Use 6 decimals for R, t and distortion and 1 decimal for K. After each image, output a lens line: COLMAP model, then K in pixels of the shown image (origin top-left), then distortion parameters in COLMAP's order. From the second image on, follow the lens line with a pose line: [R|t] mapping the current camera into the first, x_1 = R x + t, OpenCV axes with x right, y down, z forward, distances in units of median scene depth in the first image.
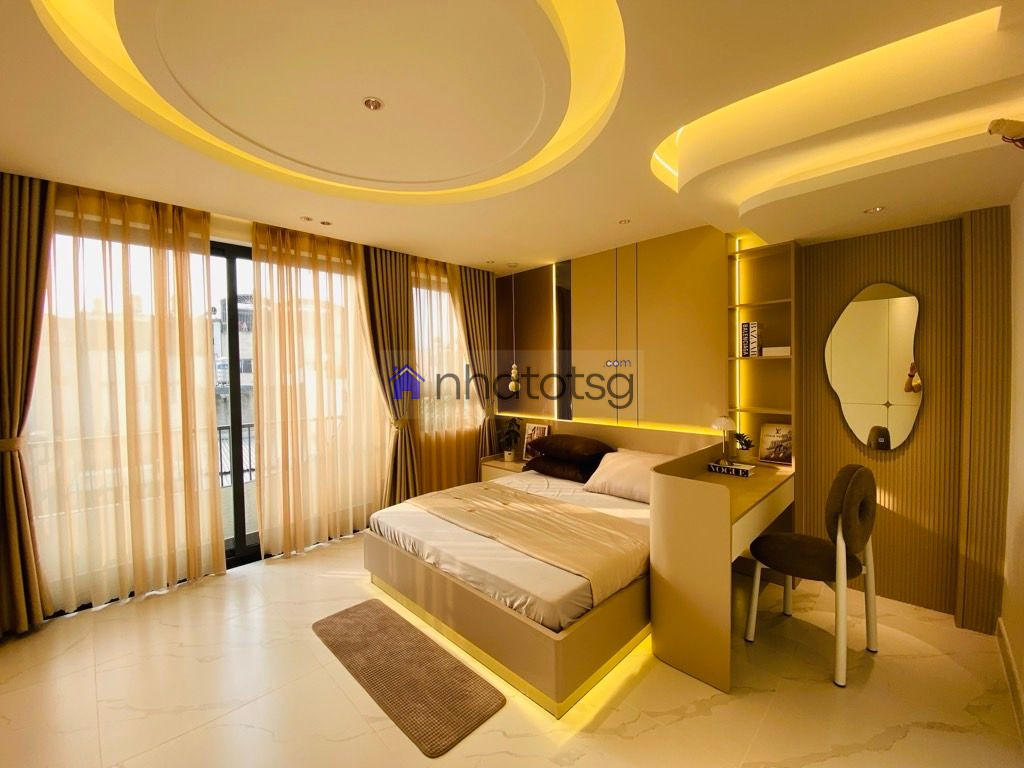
lens RADIAL K [[413.5, 0, 512.2], [0, 413.5, 381.0], [0, 0, 1]] dist [0.038167, -0.029198]
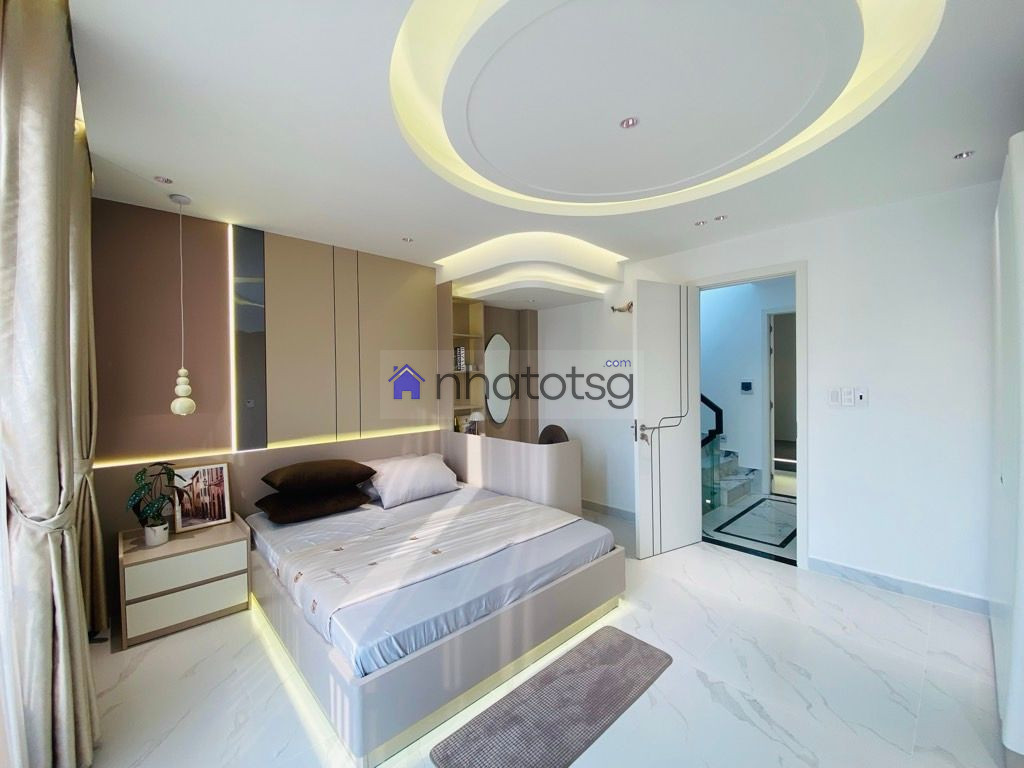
lens RADIAL K [[413.5, 0, 512.2], [0, 413.5, 381.0], [0, 0, 1]] dist [0.038167, -0.029198]
pose [[0.028671, 0.010402, 0.999535, -0.851112], [0.035574, 0.999302, -0.011420, 0.000487], [-0.998956, 0.035885, 0.028281, 0.781947]]
